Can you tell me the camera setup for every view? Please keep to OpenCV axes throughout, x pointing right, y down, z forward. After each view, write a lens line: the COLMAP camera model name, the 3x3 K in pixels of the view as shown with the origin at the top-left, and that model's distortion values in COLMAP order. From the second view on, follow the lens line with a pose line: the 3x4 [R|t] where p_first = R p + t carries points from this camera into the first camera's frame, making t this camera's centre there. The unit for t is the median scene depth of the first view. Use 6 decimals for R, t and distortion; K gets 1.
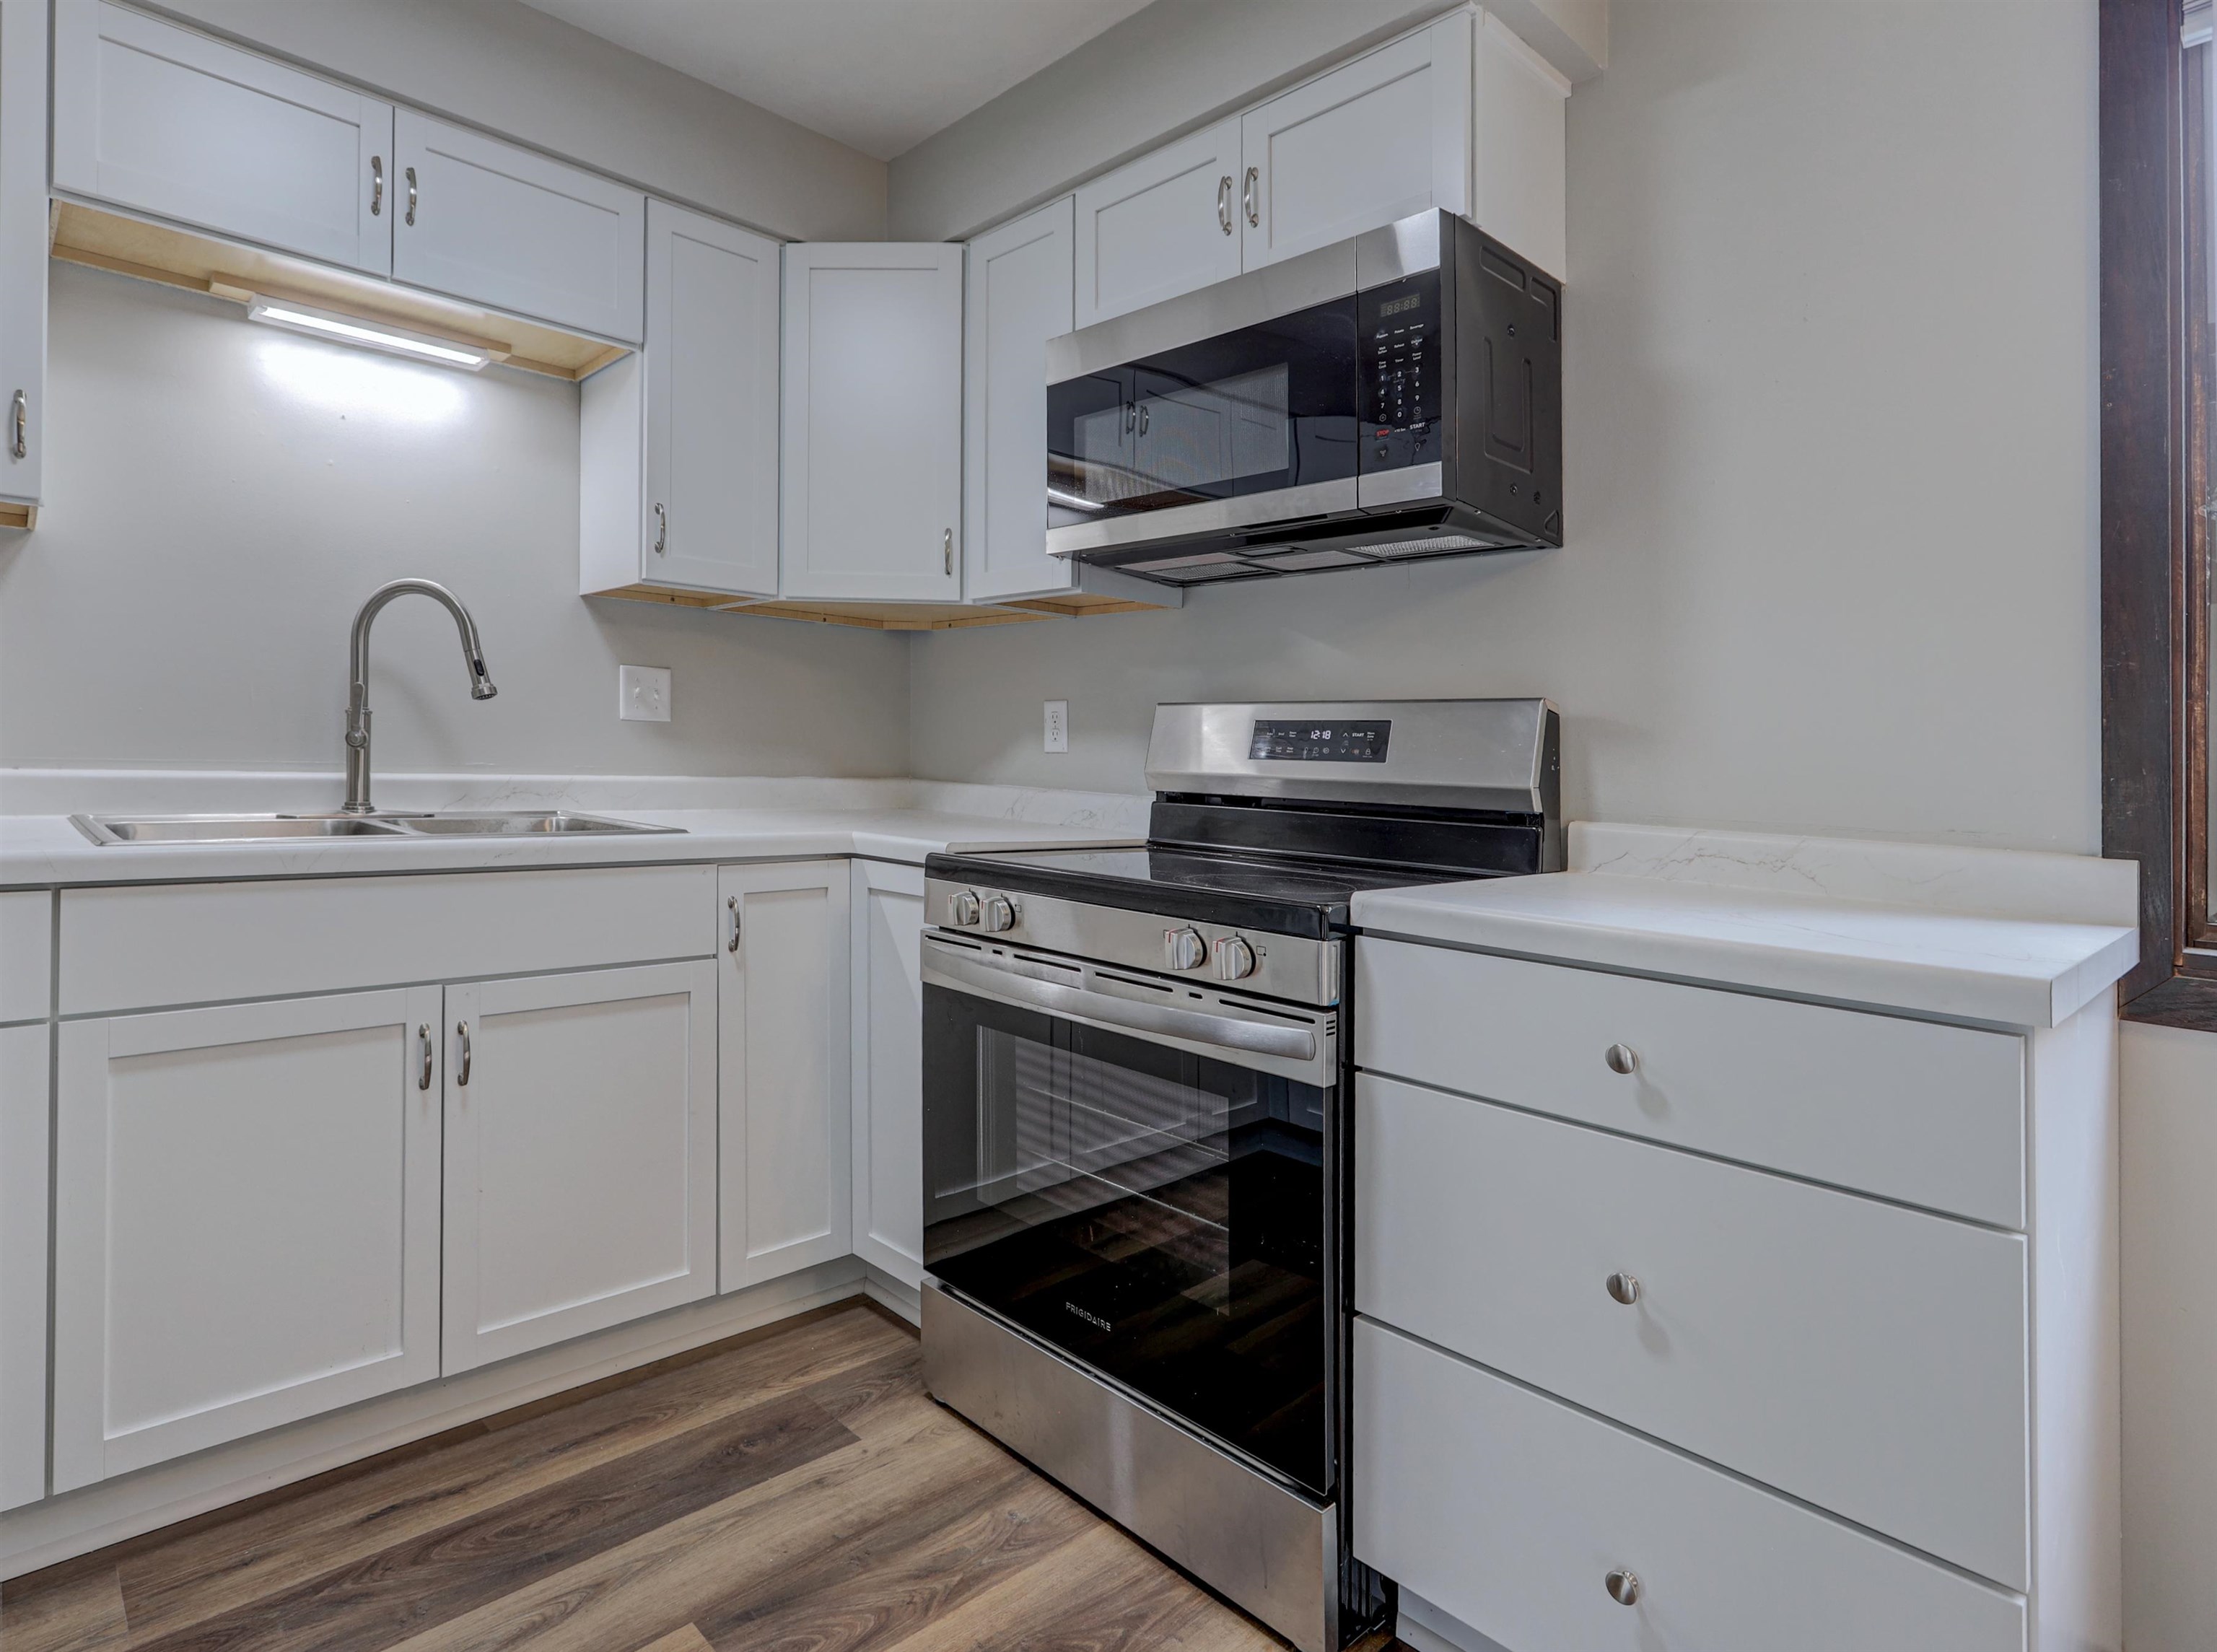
lens RADIAL K [[1218.0, 0, 1079.2], [0, 1218.0, 709.5], [0, 0, 1]] dist [0.038067, 0.000320]
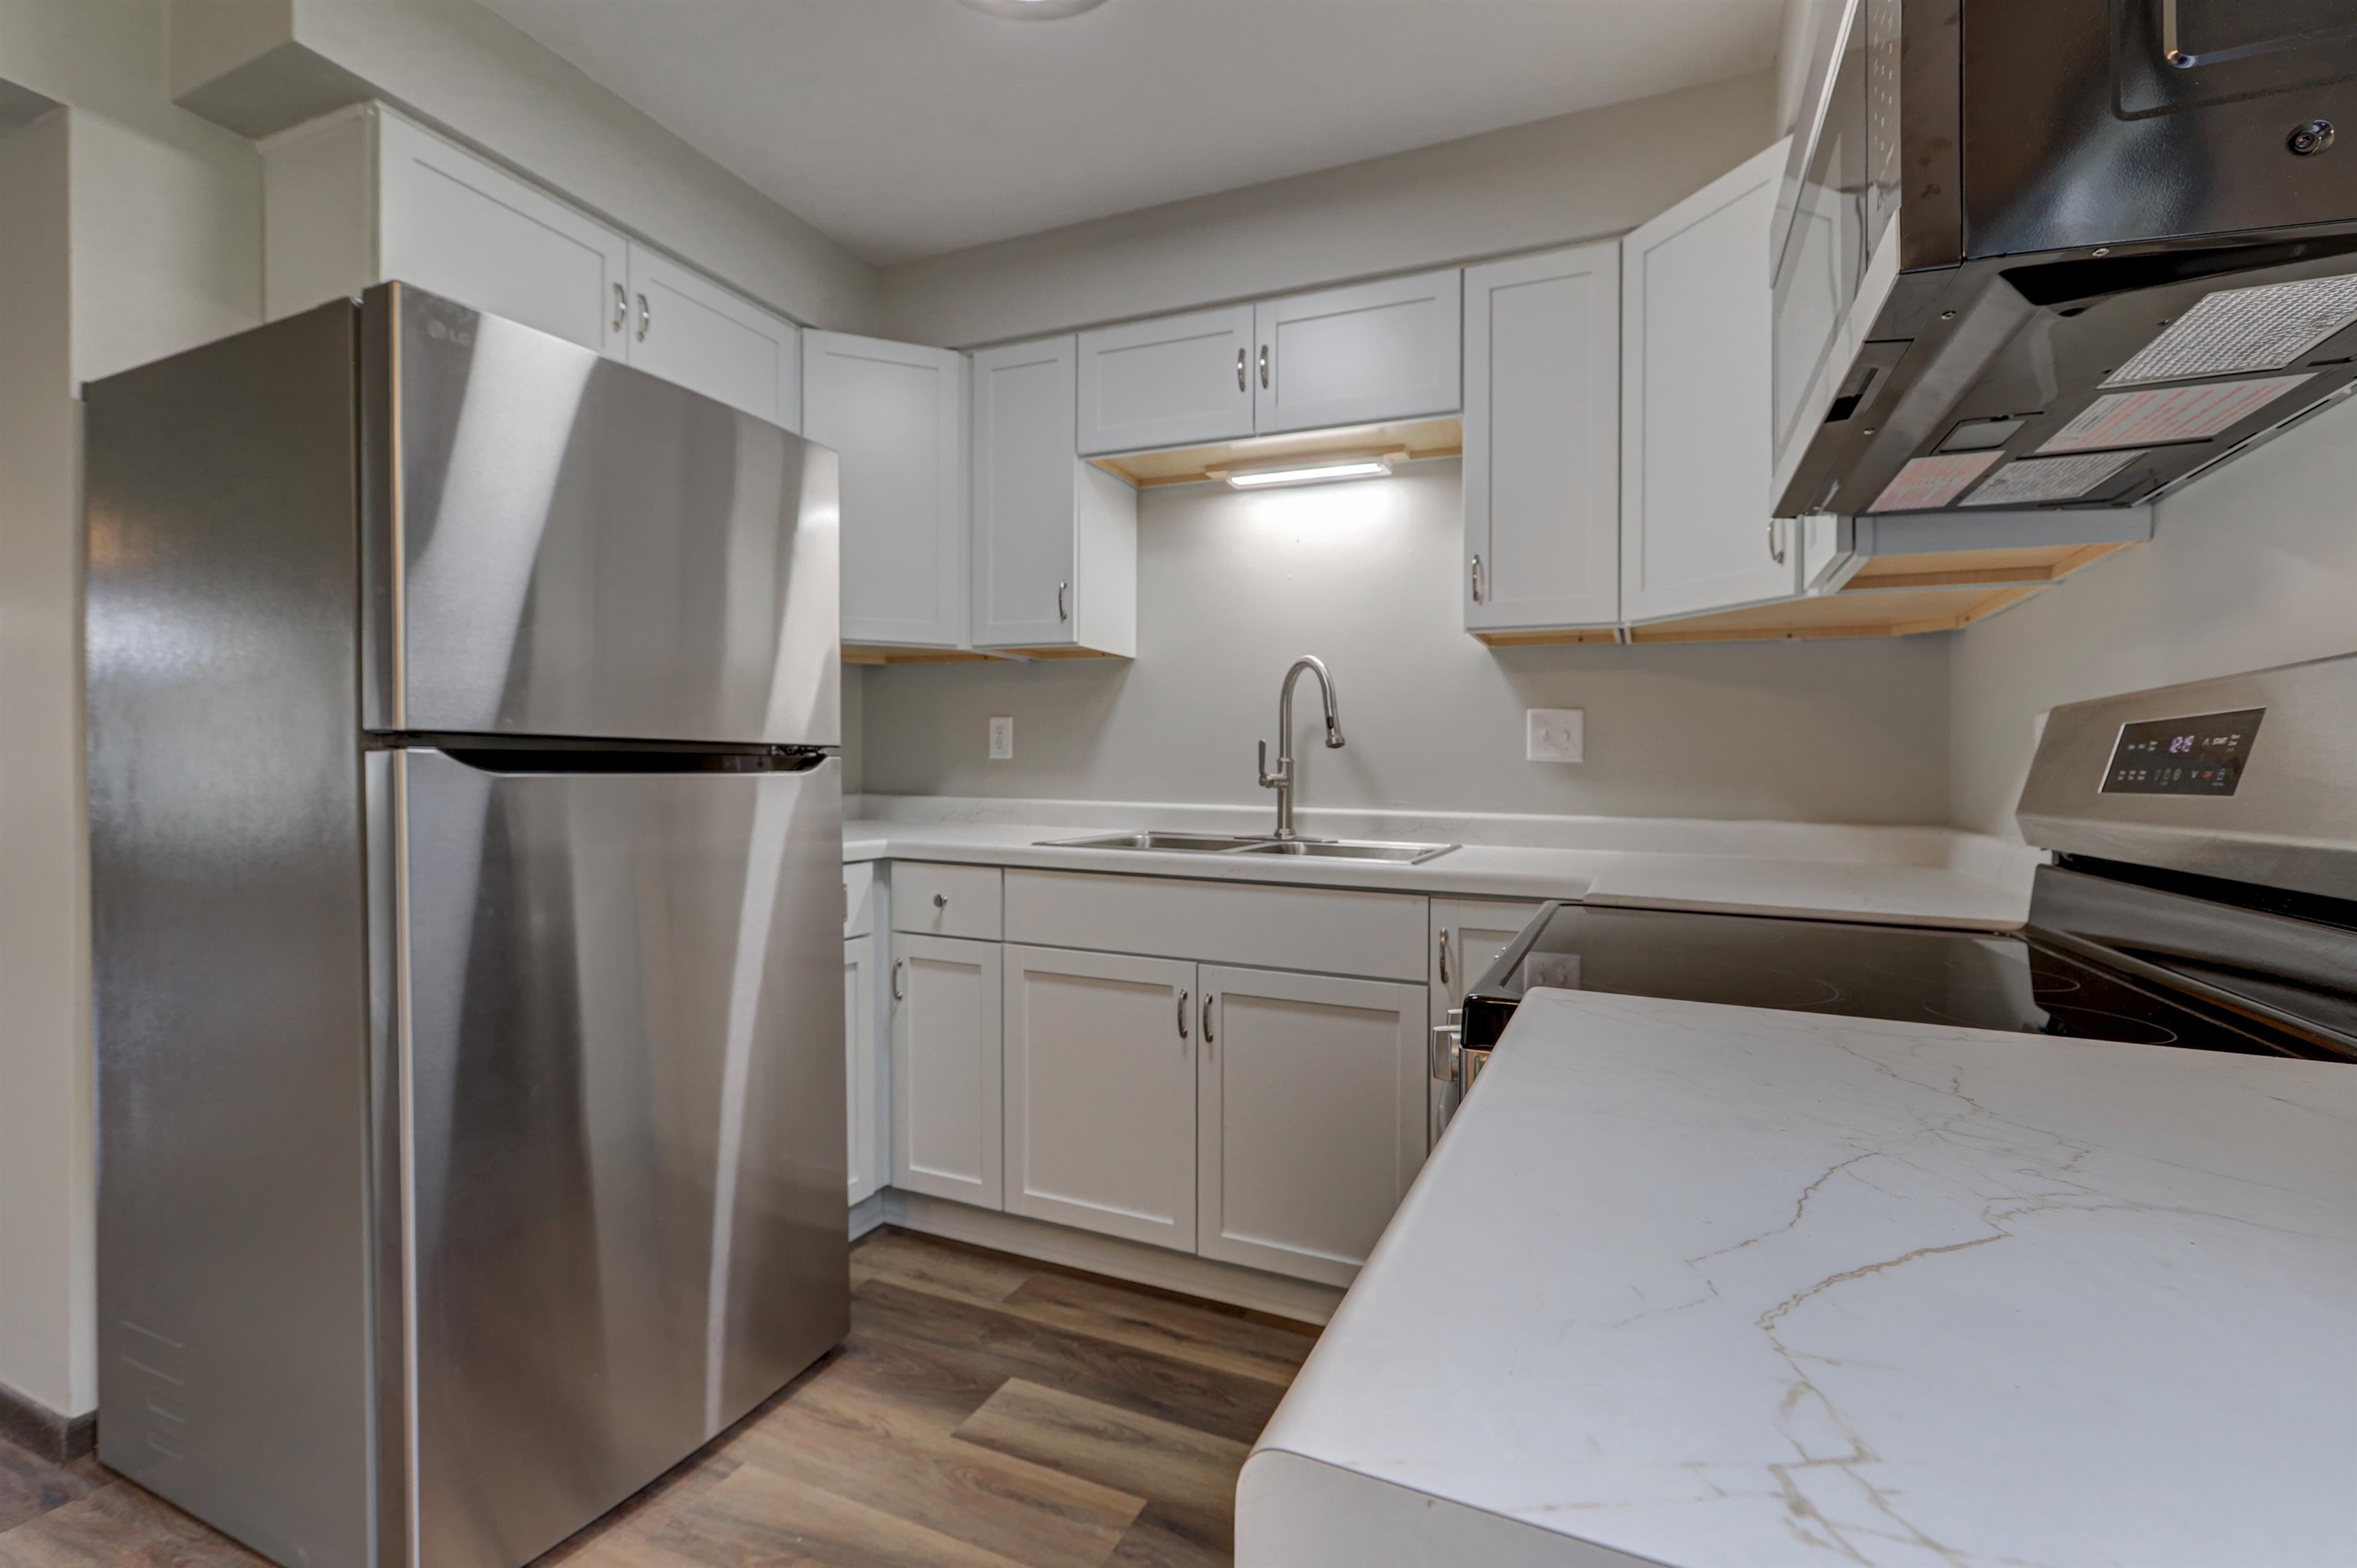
lens RADIAL K [[1161.3, 0, 1182.2], [0, 1161.3, 775.9], [0, 0, 1]] dist [0.028801, 0.001271]
pose [[0.372836, -0.021480, -0.927648, 0.564805], [0.029119, 0.999510, -0.011440, 0.030151], [0.927440, -0.022747, 0.373279, 0.451570]]
